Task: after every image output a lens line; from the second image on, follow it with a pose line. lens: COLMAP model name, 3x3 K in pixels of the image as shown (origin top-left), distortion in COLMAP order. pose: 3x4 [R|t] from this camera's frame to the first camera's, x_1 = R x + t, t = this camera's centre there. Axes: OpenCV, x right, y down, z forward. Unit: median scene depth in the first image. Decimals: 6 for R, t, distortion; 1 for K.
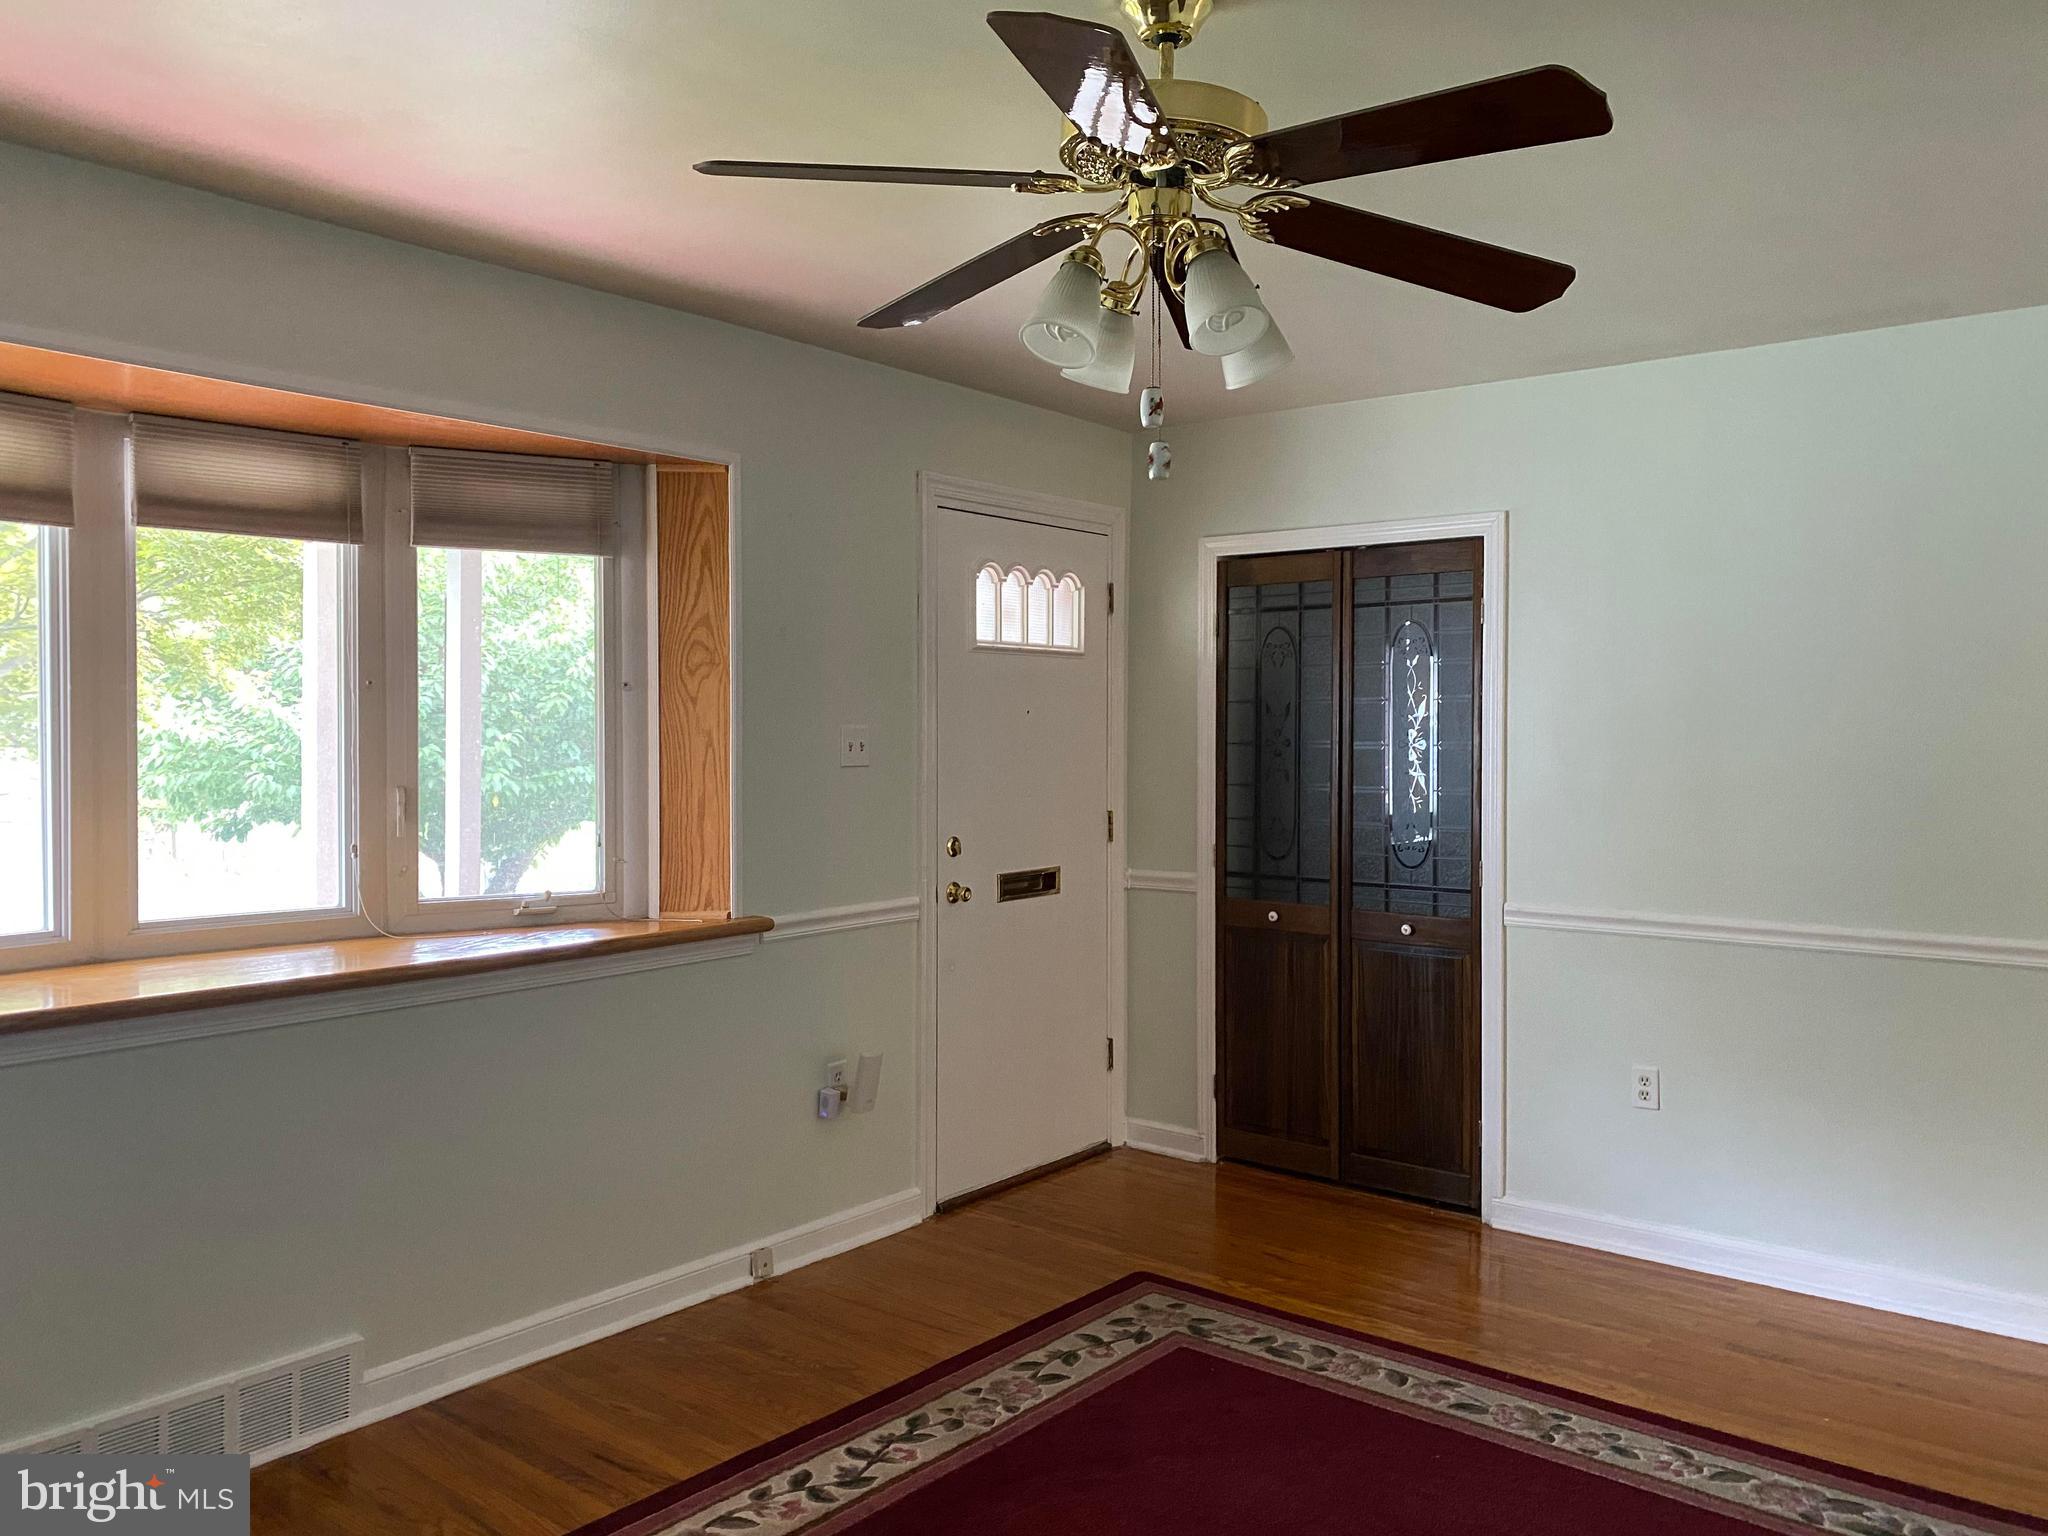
lens RADIAL K [[1571.5, 0, 1024.0], [0, 1571.5, 768.0], [0, 0, 1]] dist [0.112535, -0.261865]
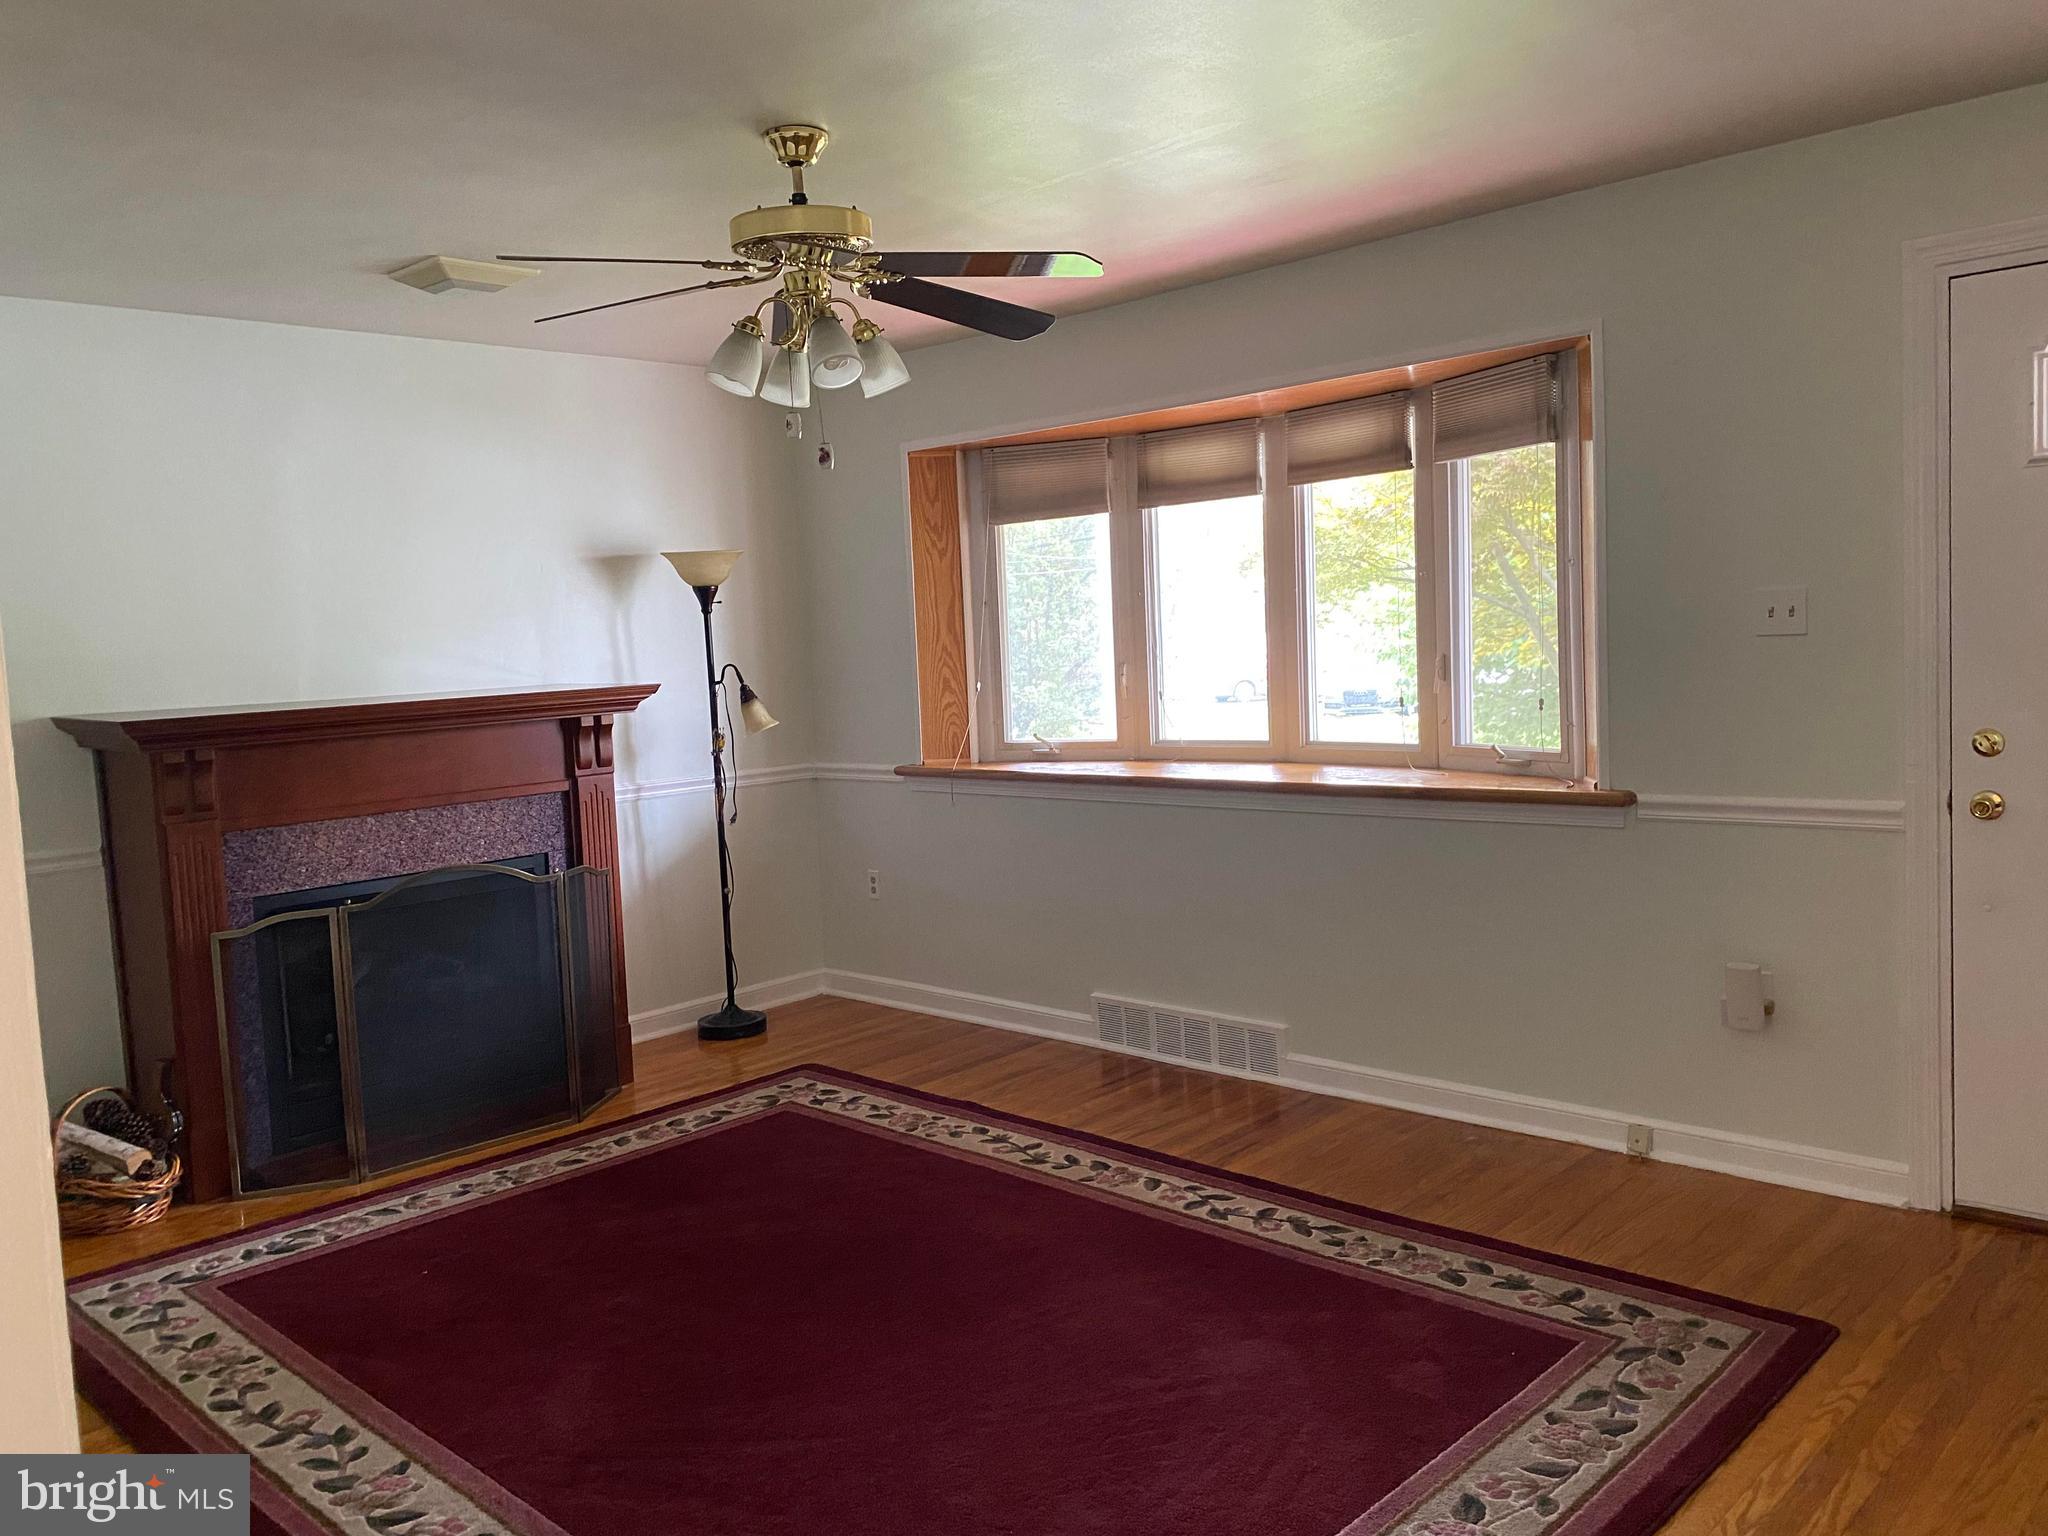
lens RADIAL K [[1602.6, 0, 1051.0], [0, 1602.6, 717.7], [0, 0, 1]] dist [-0.001142, 0.000464]
pose [[-0.074489, 0.057262, -0.995576, 0.960278], [0.018947, 0.998251, 0.055998, -0.015097], [0.997042, -0.014692, -0.075444, 0.811572]]
